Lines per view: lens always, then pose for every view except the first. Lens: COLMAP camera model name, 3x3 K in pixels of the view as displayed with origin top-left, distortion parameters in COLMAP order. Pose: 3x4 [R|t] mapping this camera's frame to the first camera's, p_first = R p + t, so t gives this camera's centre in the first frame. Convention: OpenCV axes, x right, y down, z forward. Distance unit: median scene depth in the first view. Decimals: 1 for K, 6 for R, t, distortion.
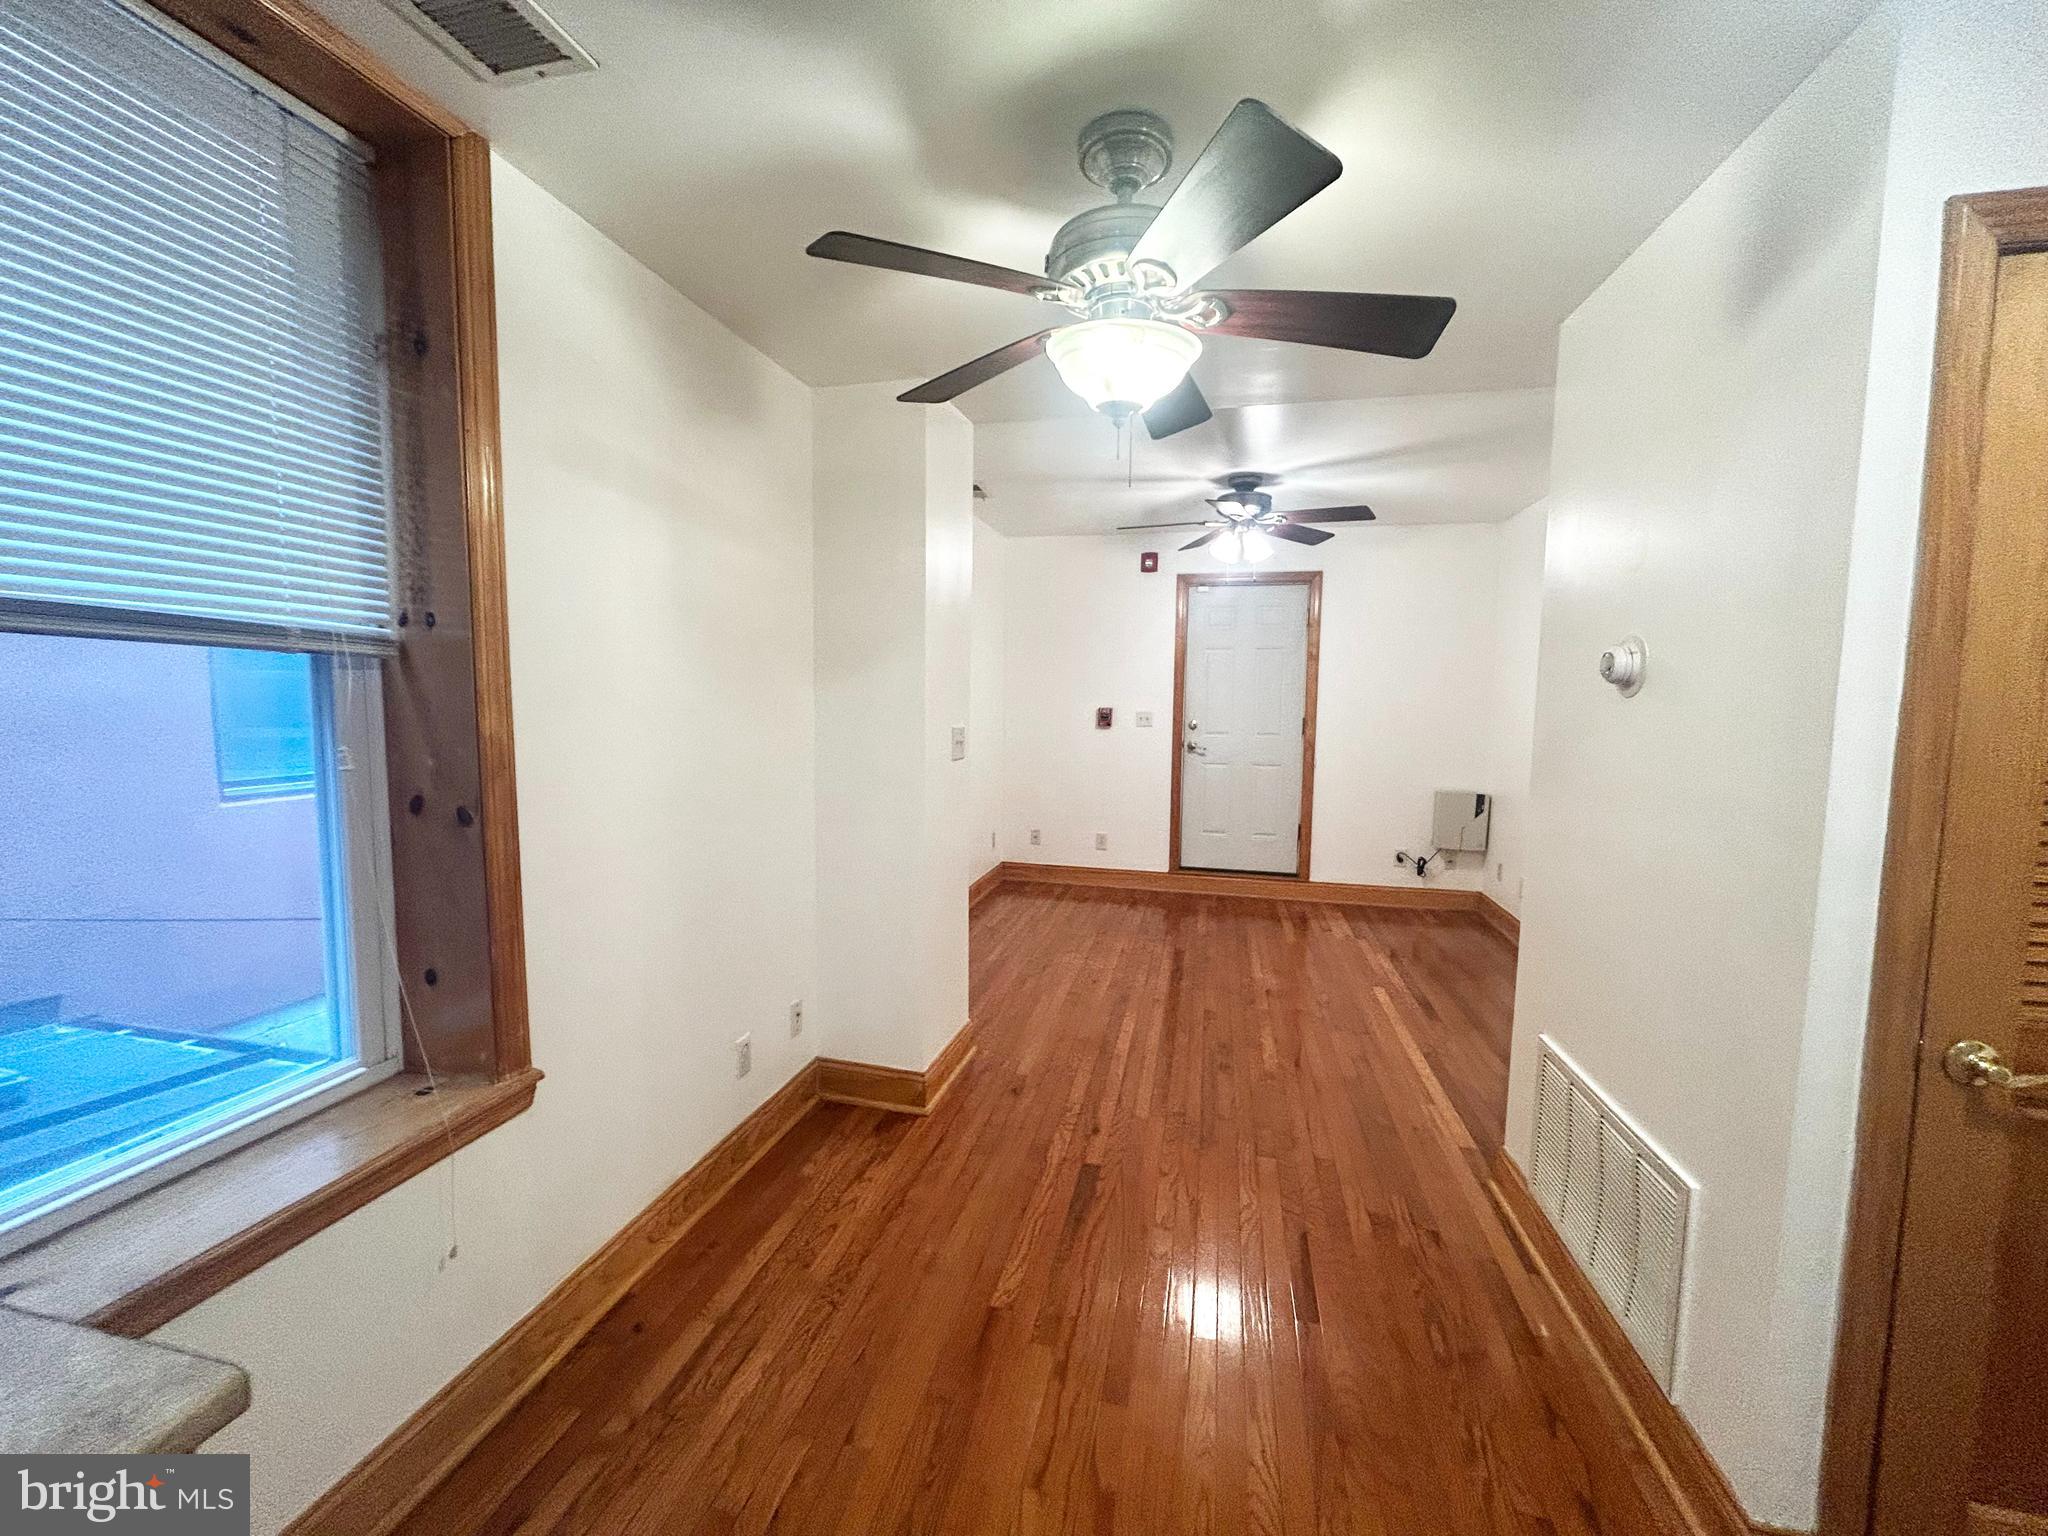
lens RADIAL K [[818.1, 0, 1021.4], [0, 818.1, 763.2], [0, 0, 1]] dist [-0.001245, -0.001286]
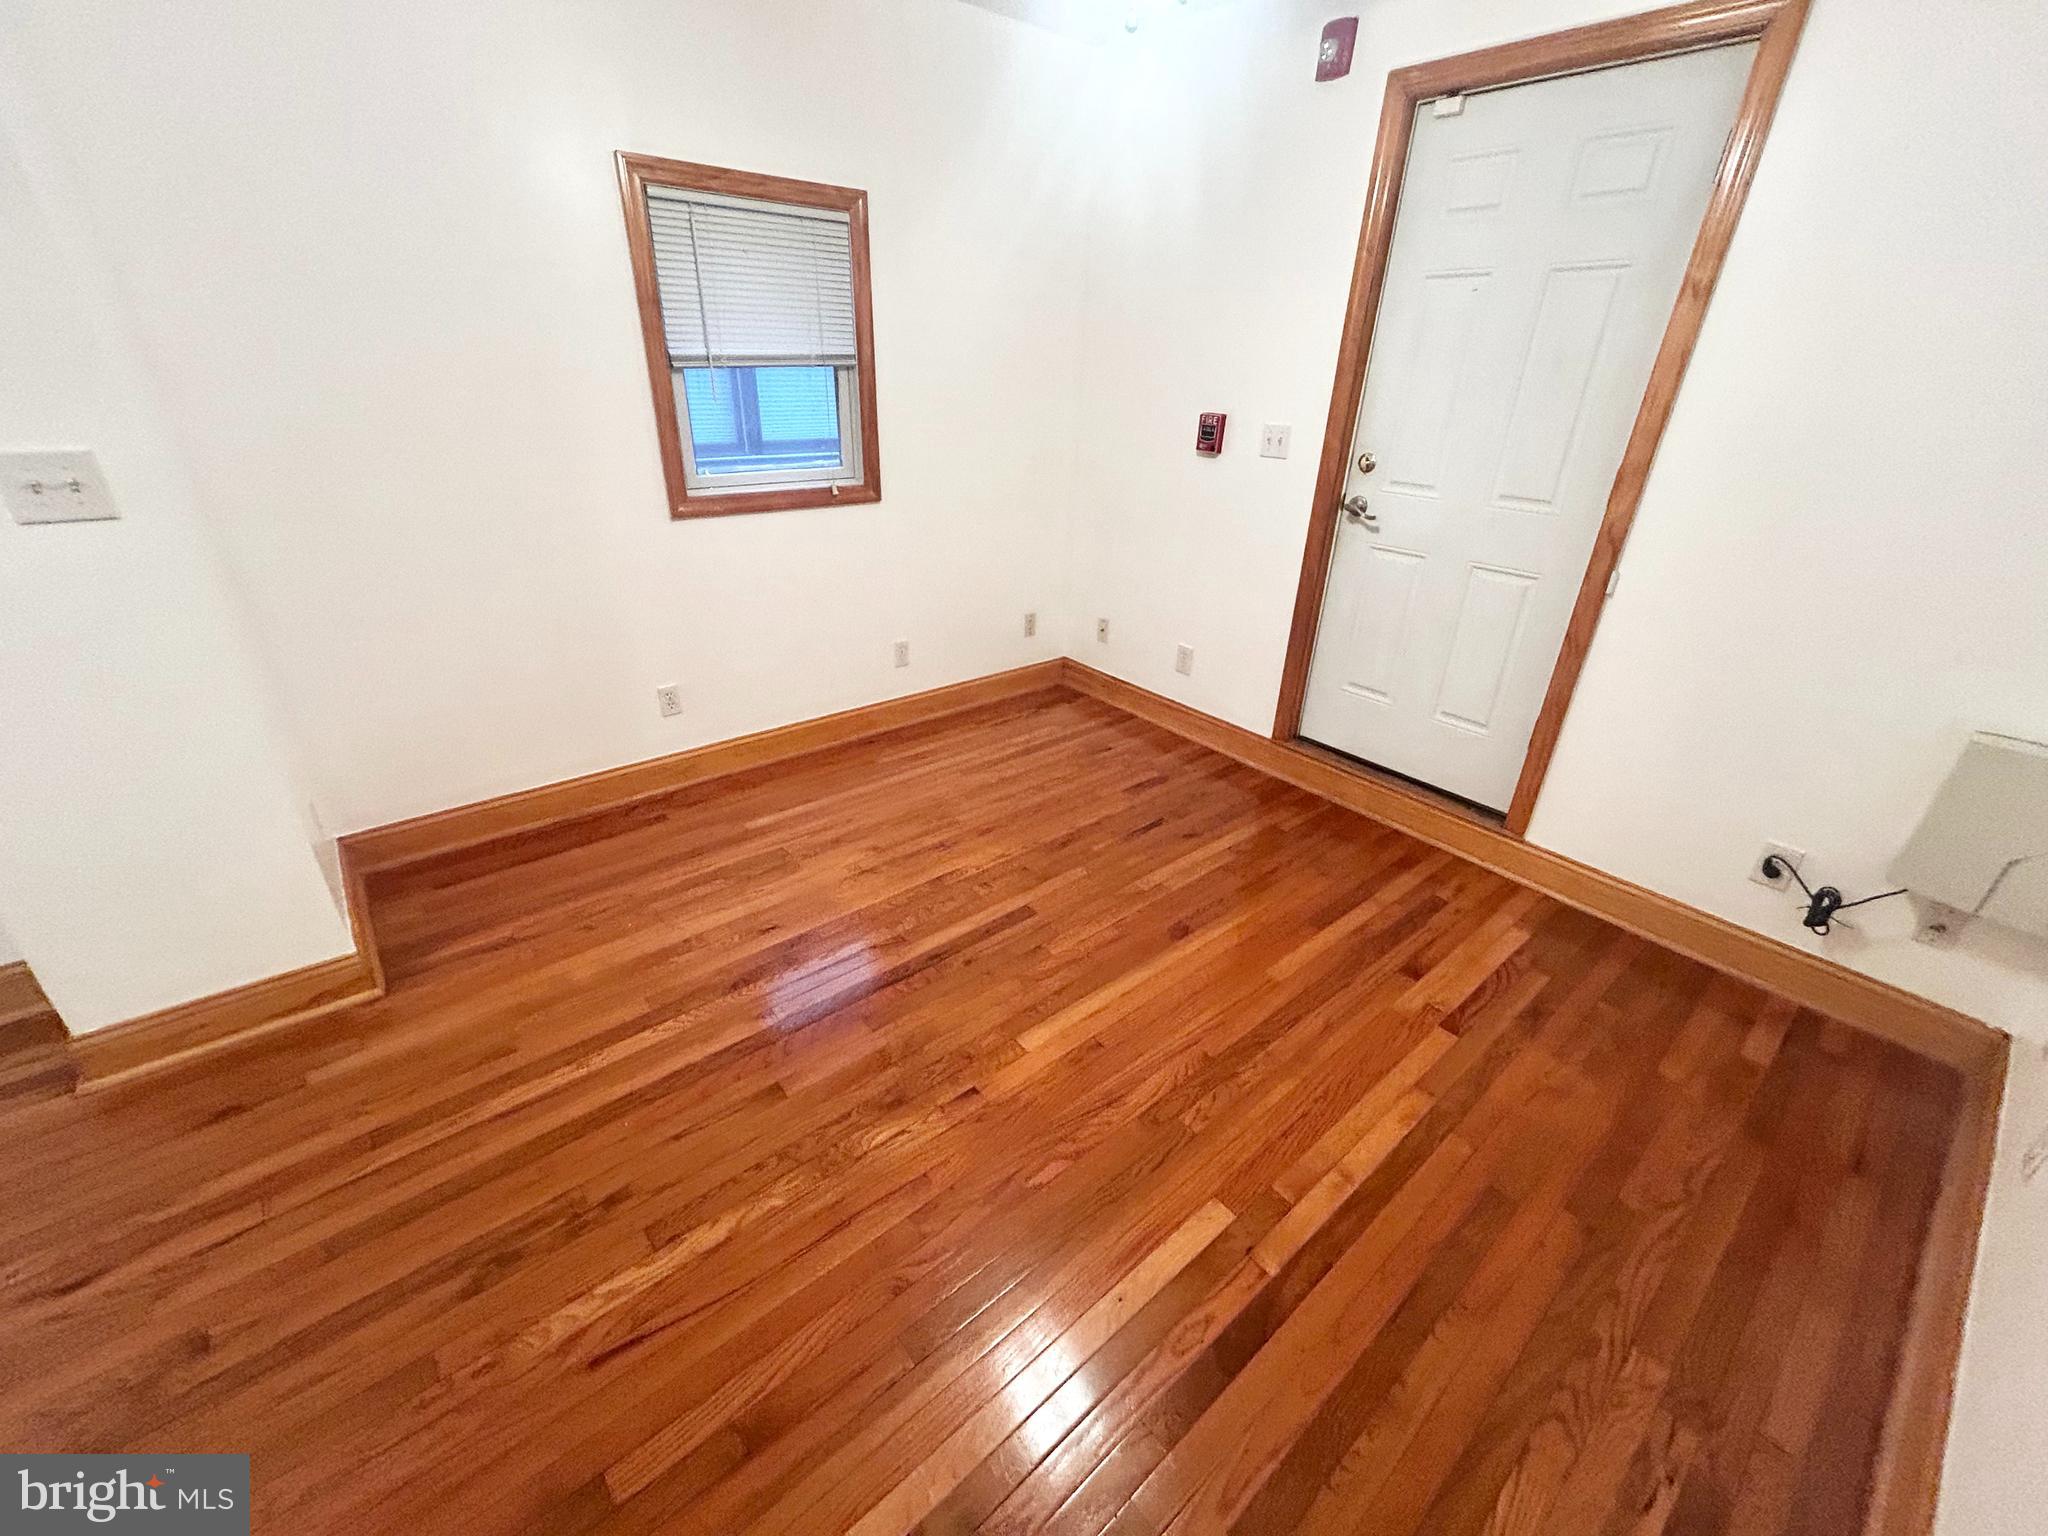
lens RADIAL K [[825.9, 0, 1021.4], [0, 825.9, 761.6], [0, 0, 1]] dist [-0.001590, 0.000420]
pose [[0.801563, 0.270210, -0.533369, 0.371493], [-0.068778, 0.927805, 0.366672, -0.049813], [0.593941, -0.257226, 0.762279, 0.500777]]
